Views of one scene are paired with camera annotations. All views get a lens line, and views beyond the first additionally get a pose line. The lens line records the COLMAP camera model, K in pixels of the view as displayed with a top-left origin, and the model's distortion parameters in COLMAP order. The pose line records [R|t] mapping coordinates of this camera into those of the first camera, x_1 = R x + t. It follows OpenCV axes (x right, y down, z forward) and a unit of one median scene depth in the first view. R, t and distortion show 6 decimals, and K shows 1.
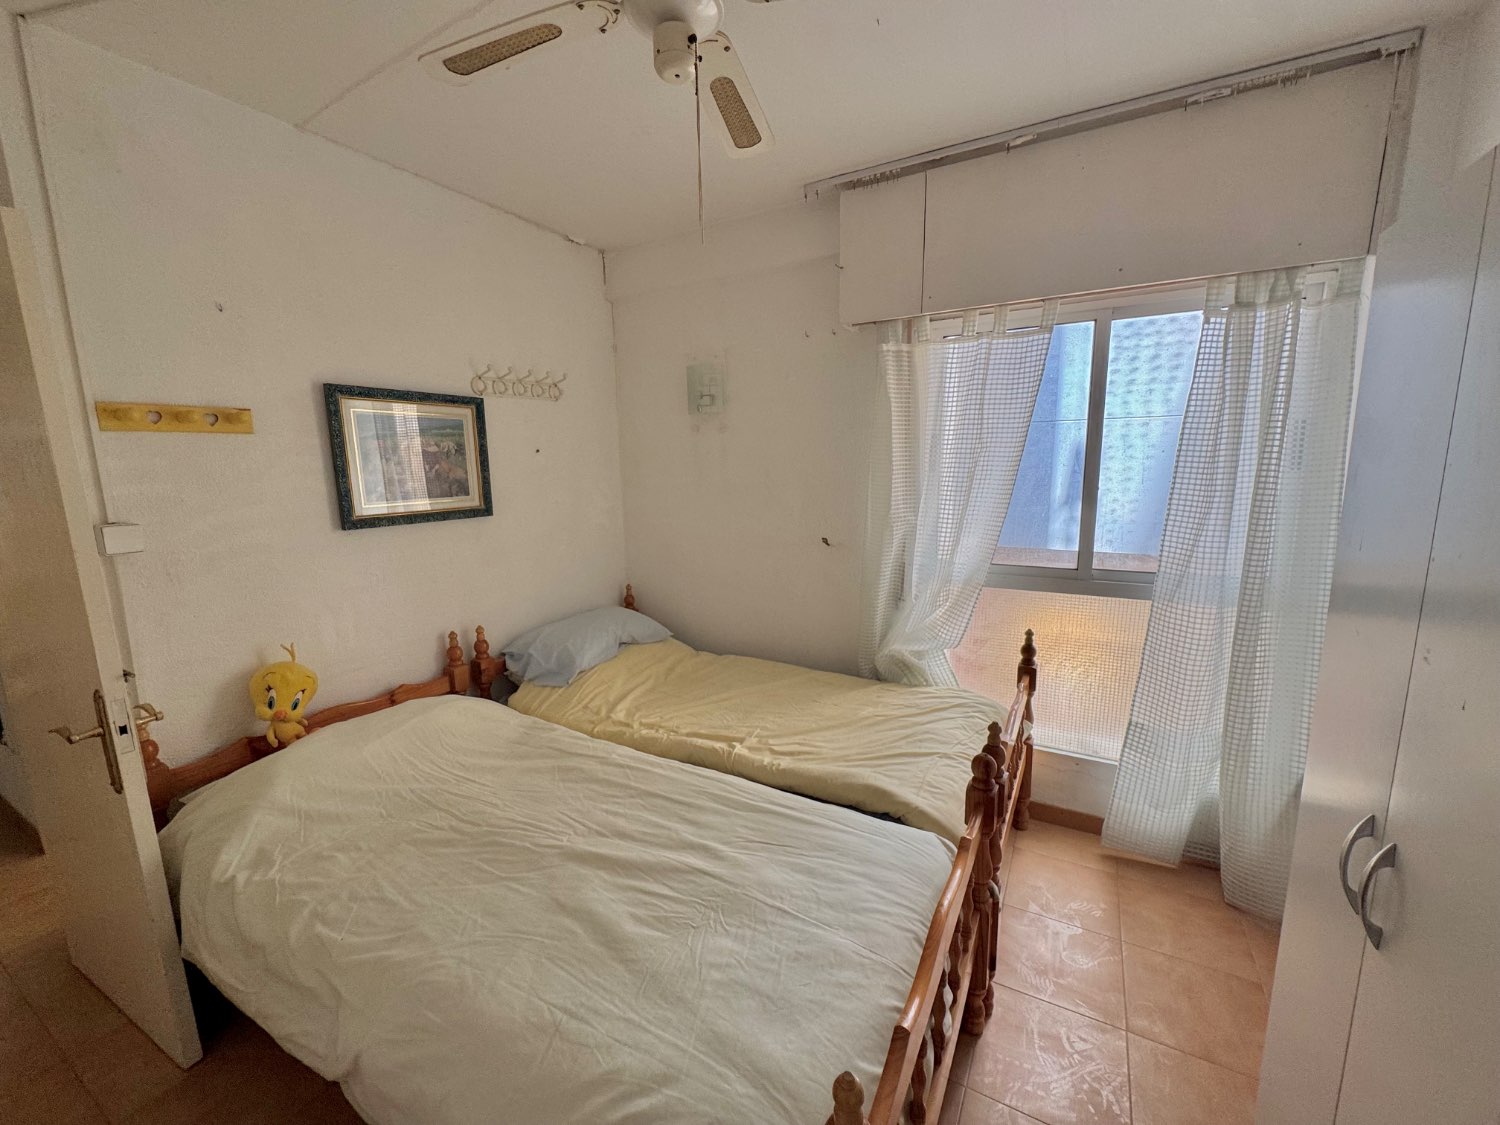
lens RADIAL K [[599.6, 0, 749.7], [0, 599.6, 562.4], [0, 0, 1]] dist [-0.003681, 0.000871]
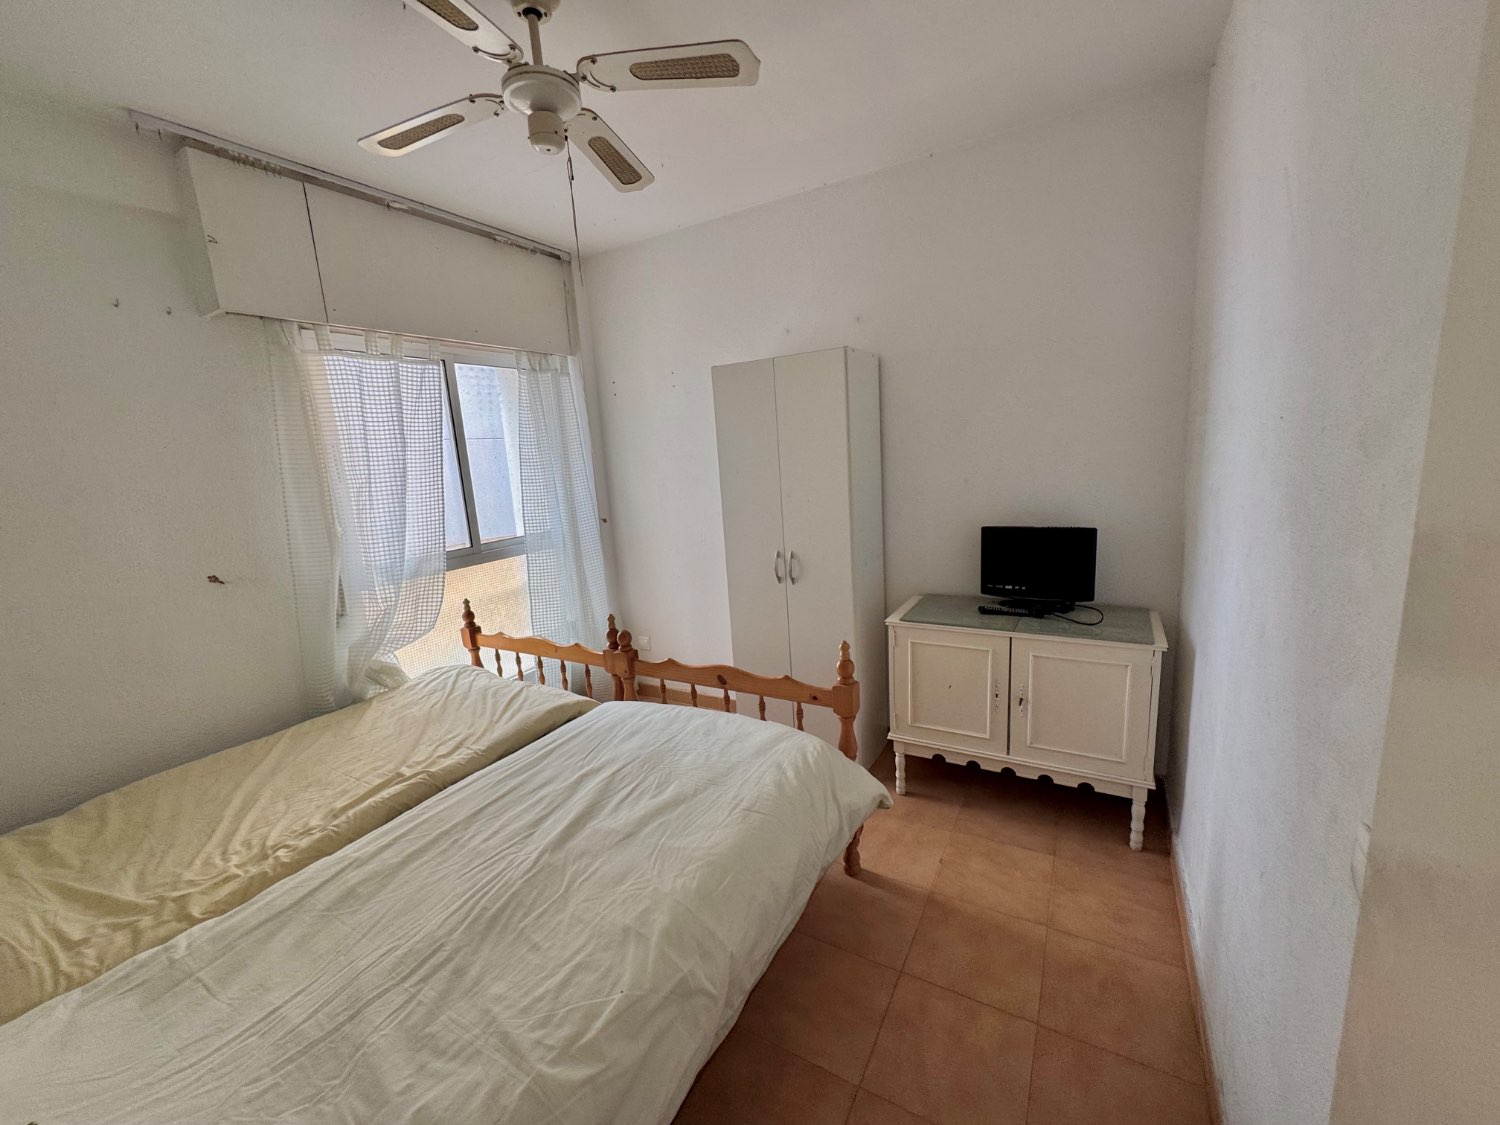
lens RADIAL K [[599.6, 0, 749.7], [0, 599.6, 562.4], [0, 0, 1]] dist [-0.003681, 0.000871]
pose [[0.010490, -0.168318, 0.985677, -0.800975], [0.230504, 0.959591, 0.161411, -0.028562], [-0.973015, 0.225509, 0.048864, 0.364868]]
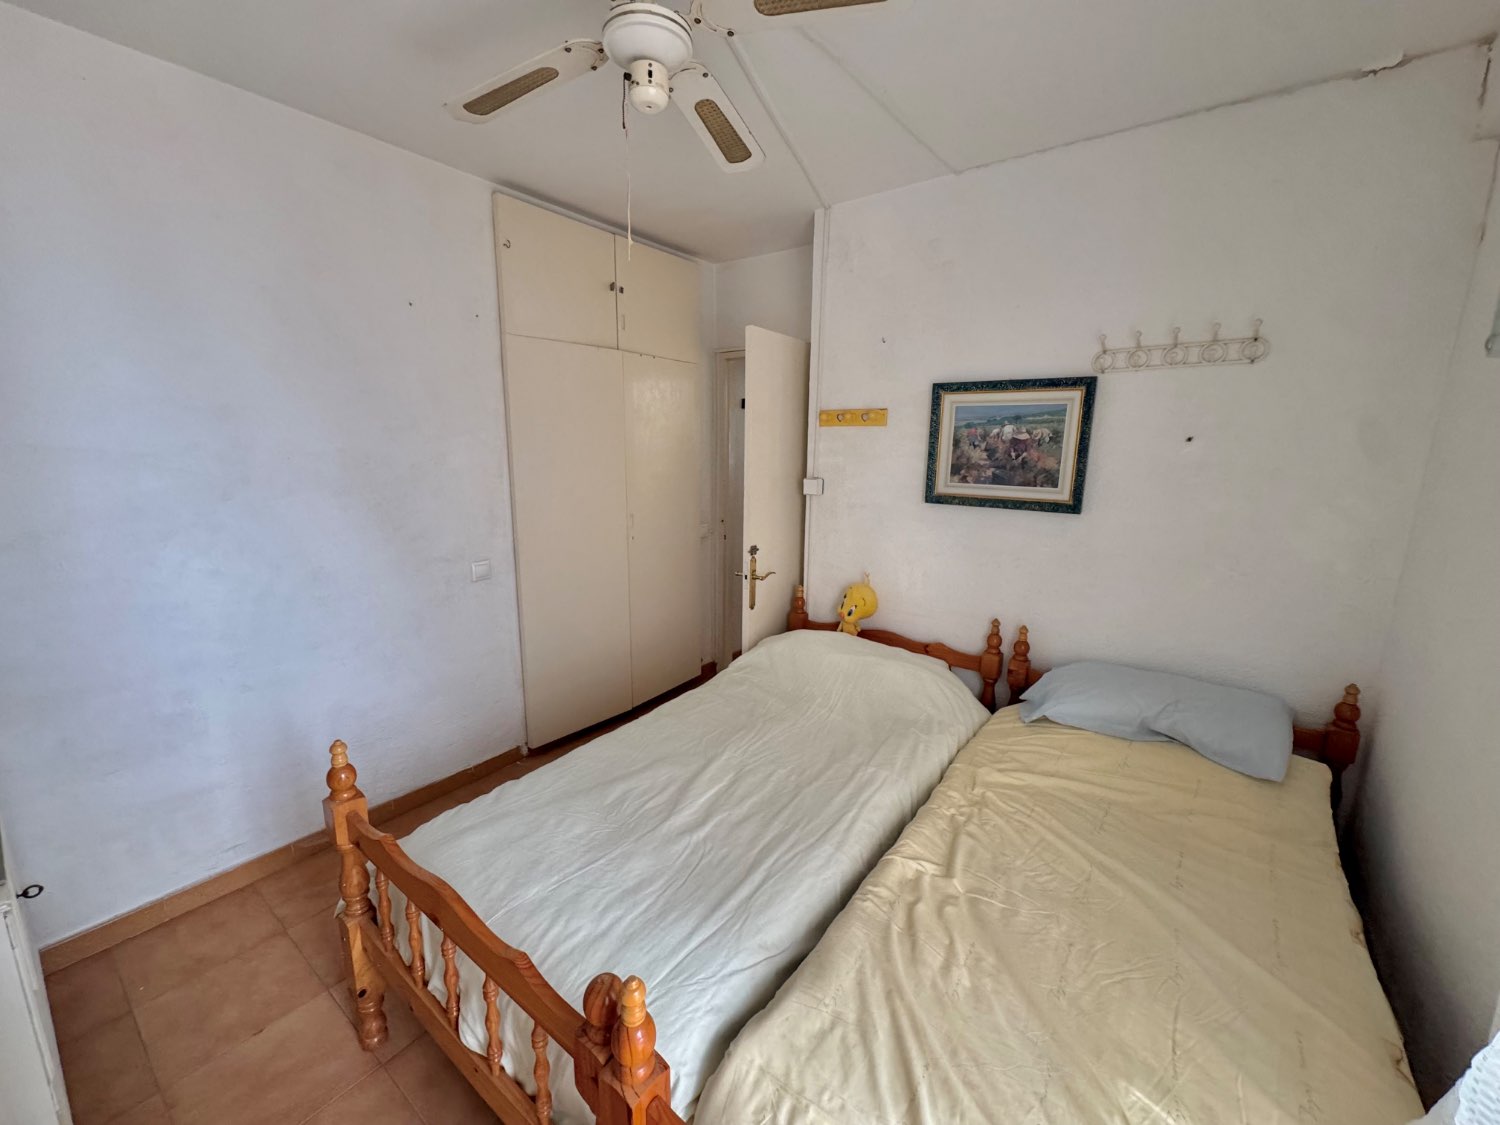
lens RADIAL K [[599.6, 0, 749.7], [0, 599.6, 562.4], [0, 0, 1]] dist [-0.003681, 0.000871]
pose [[-0.125621, 0.212430, -0.969068, 0.572139], [-0.178207, 0.956086, 0.232686, -0.152572], [0.975941, 0.201925, -0.082248, 0.741995]]
